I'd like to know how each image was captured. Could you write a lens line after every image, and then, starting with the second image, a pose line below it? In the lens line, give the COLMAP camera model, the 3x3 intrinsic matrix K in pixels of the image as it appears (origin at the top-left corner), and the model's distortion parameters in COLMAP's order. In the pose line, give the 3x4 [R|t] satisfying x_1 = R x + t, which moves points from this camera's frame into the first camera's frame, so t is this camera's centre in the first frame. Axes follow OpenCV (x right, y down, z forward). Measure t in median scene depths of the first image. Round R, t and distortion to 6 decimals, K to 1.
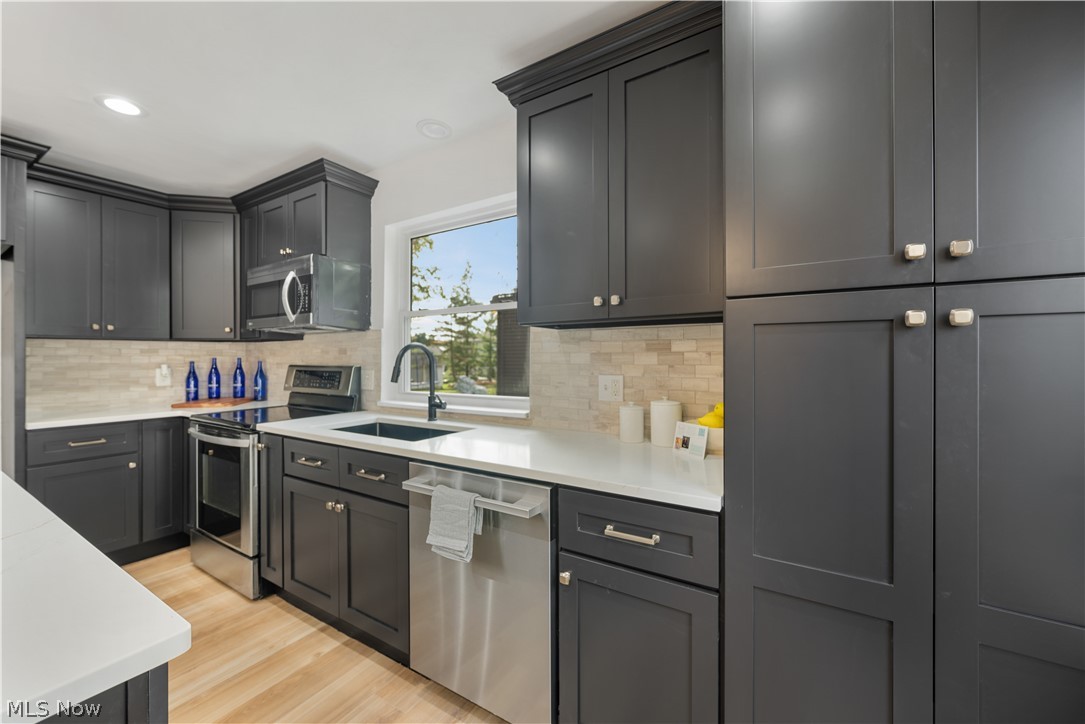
lens RADIAL K [[430.9, 0, 542.5], [0, 430.9, 362.0], [0, 0, 1]] dist [-0.000178, -0.000008]
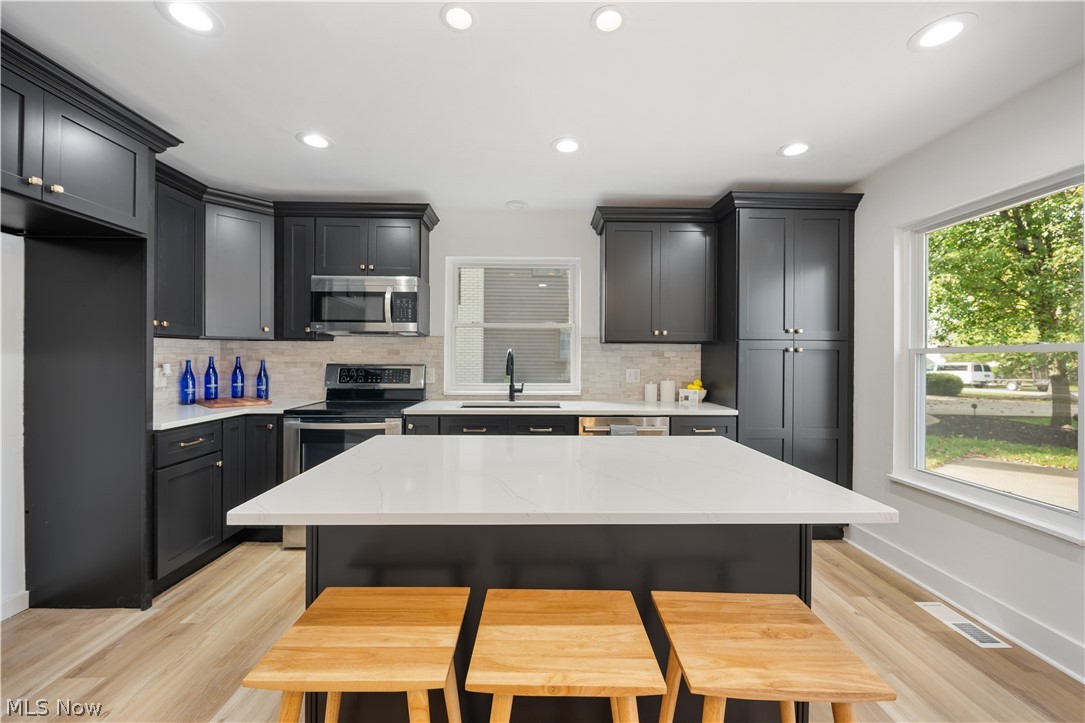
lens RADIAL K [[430.9, 0, 542.5], [0, 430.9, 361.5], [0, 0, 1]] dist [-0.000178, -0.000008]
pose [[0.832767, 0.002081, 0.553620, -0.845165], [-0.002031, 0.999998, -0.000705, 0.000699], [-0.553620, -0.000537, 0.832769, -0.244733]]
